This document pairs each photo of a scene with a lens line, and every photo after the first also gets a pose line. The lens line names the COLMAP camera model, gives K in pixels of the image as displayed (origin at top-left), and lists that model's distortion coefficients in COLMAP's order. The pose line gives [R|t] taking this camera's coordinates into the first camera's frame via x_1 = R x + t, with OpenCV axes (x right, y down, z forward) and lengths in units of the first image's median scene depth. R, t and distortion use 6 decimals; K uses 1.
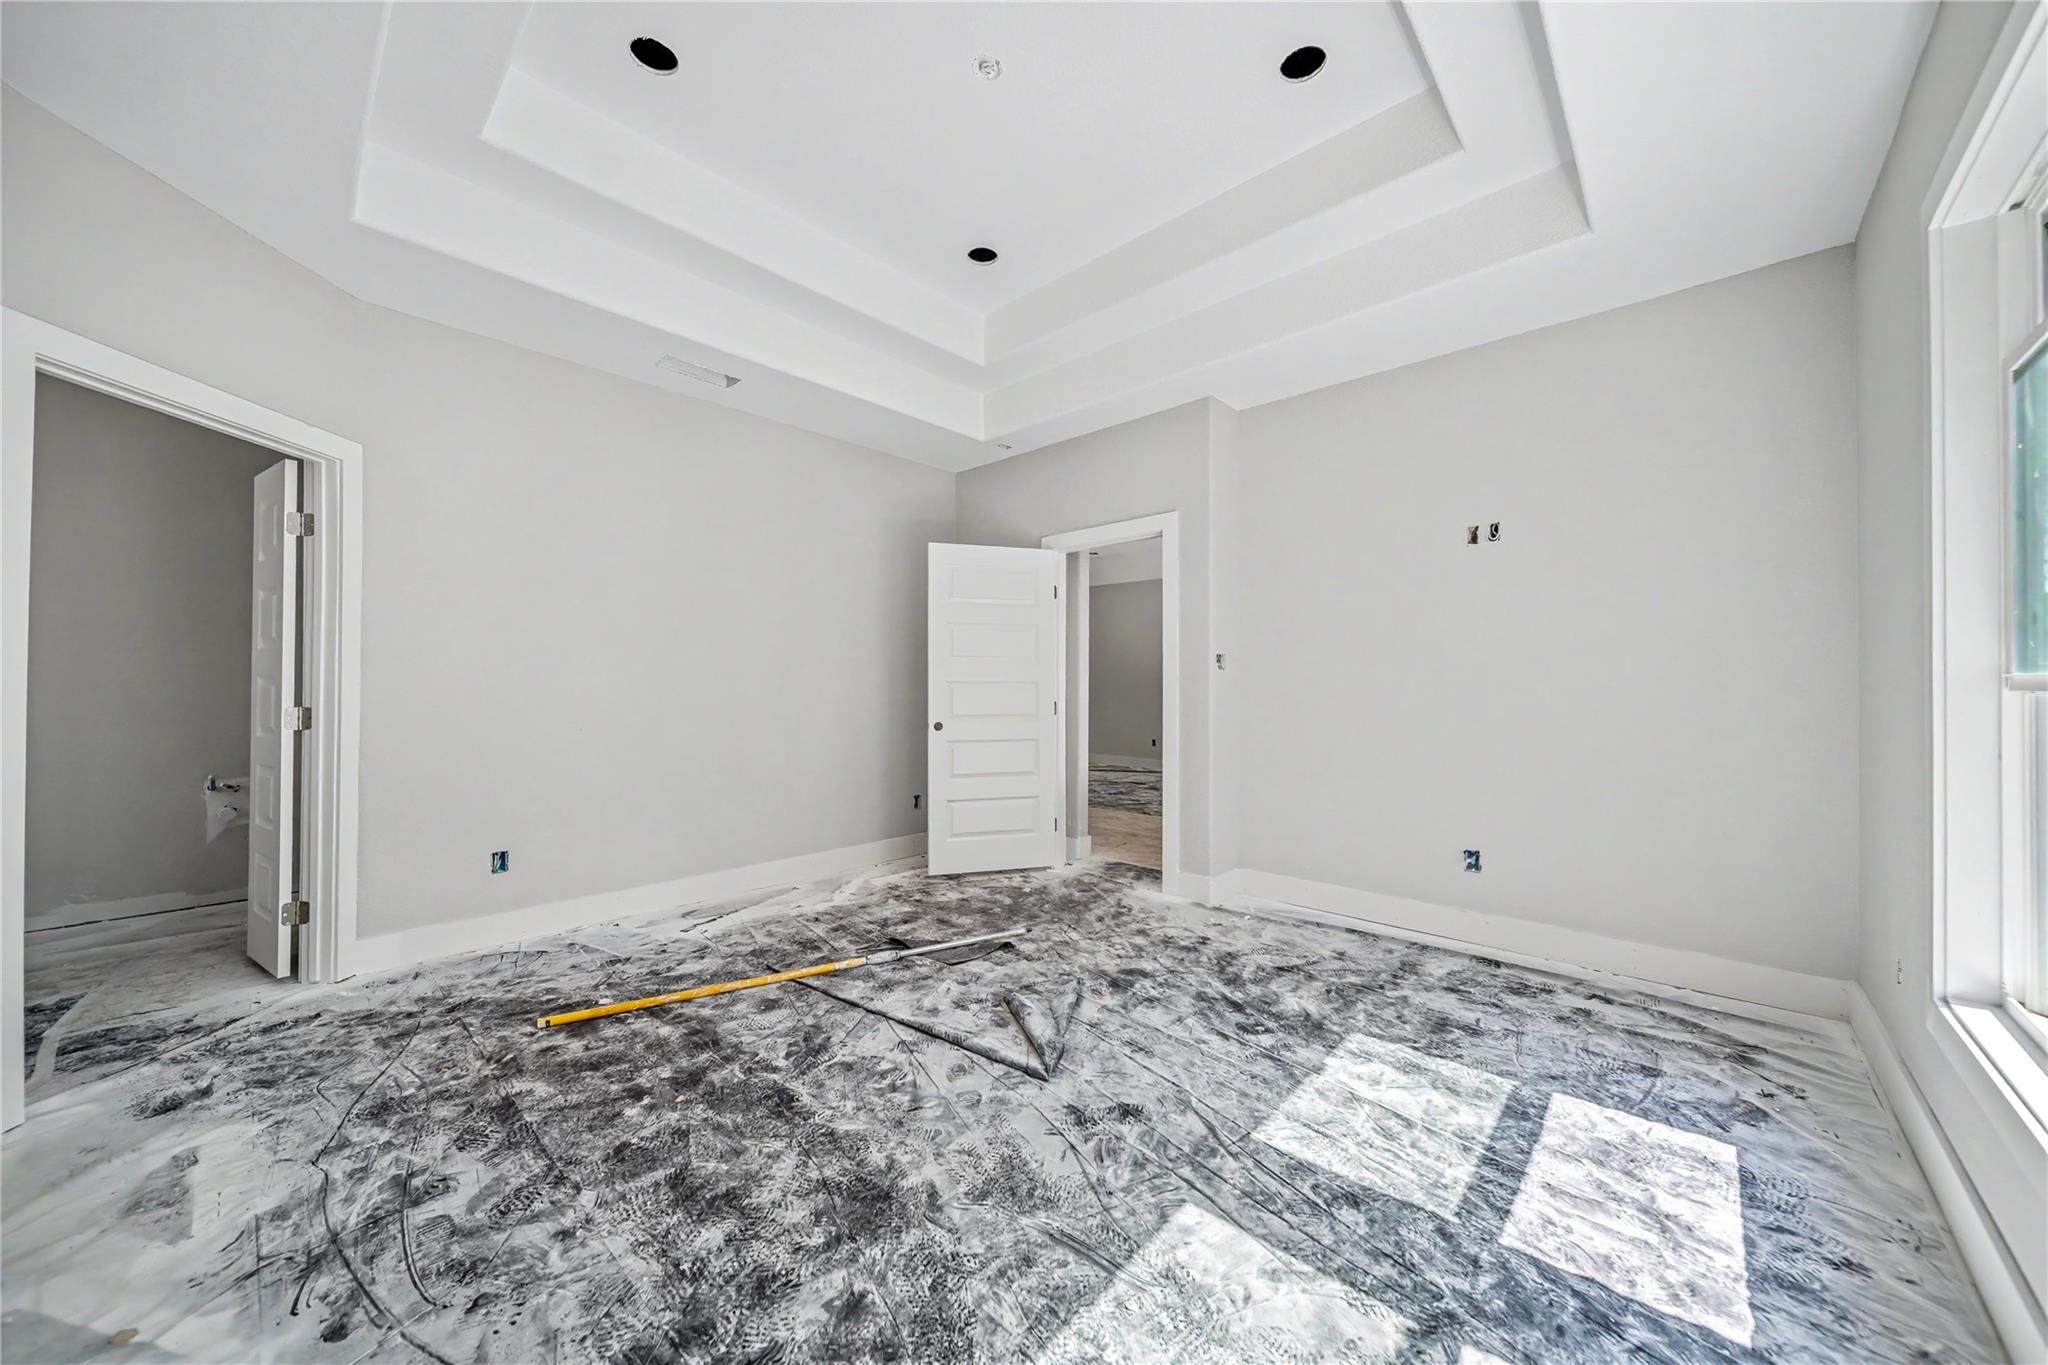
lens RADIAL K [[722.6, 0, 1016.9], [0, 722.6, 687.4], [0, 0, 1]] dist [0.000646, -0.000330]
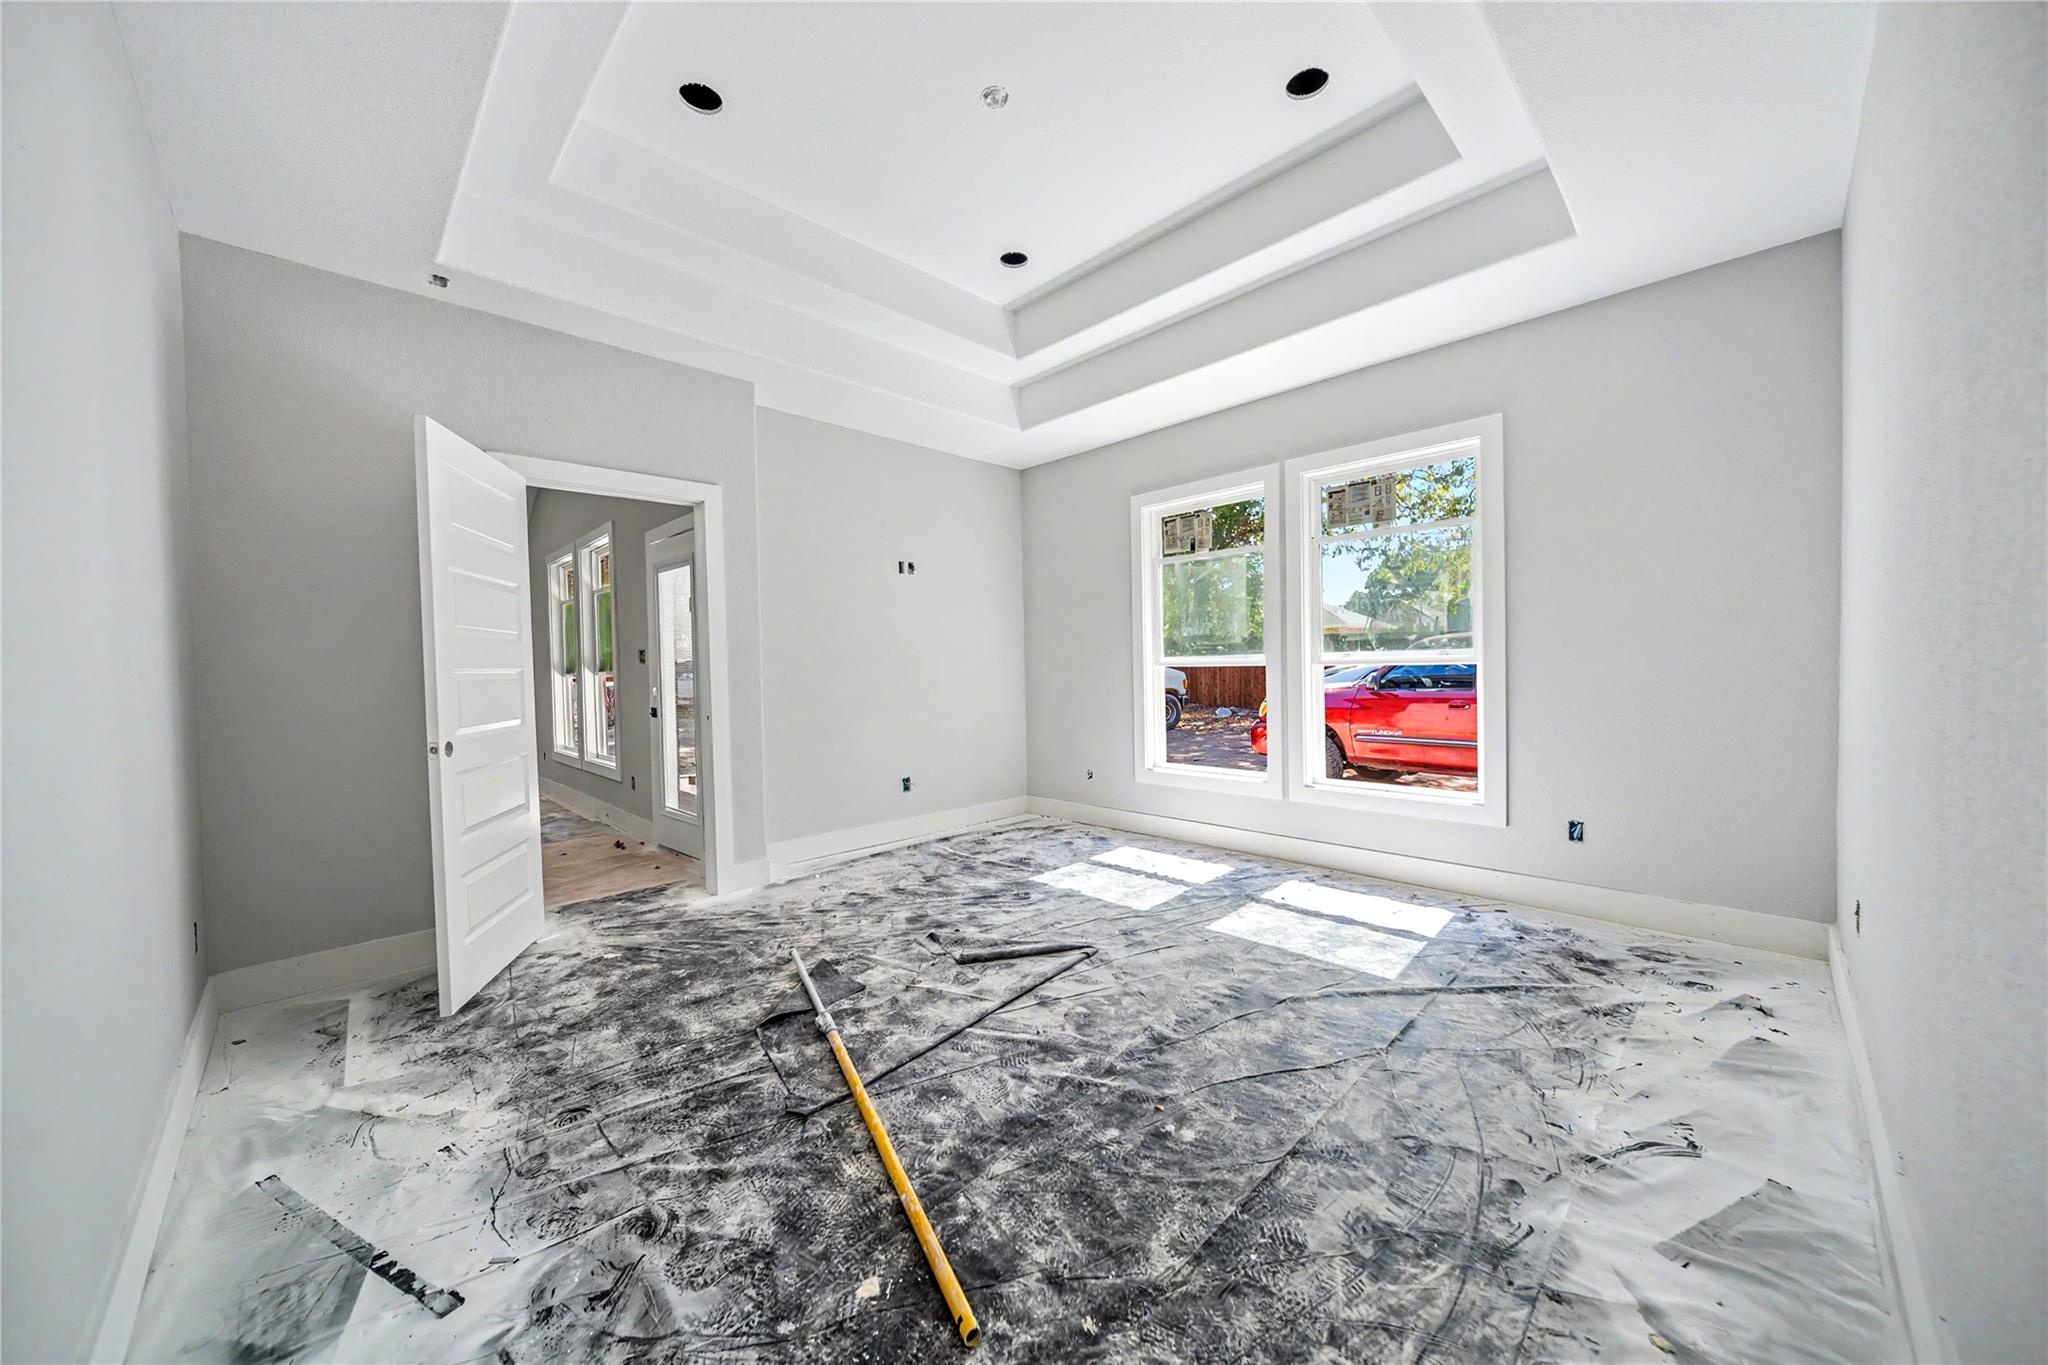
lens RADIAL K [[722.6, 0, 1023.4], [0, 722.6, 681.0], [0, 0, 1]] dist [0.000646, -0.000330]
pose [[0.038305, -0.021070, 0.999044, -1.061018], [0.020160, 0.999590, 0.020309, -0.000469], [-0.999063, 0.019363, 0.038714, 0.861218]]
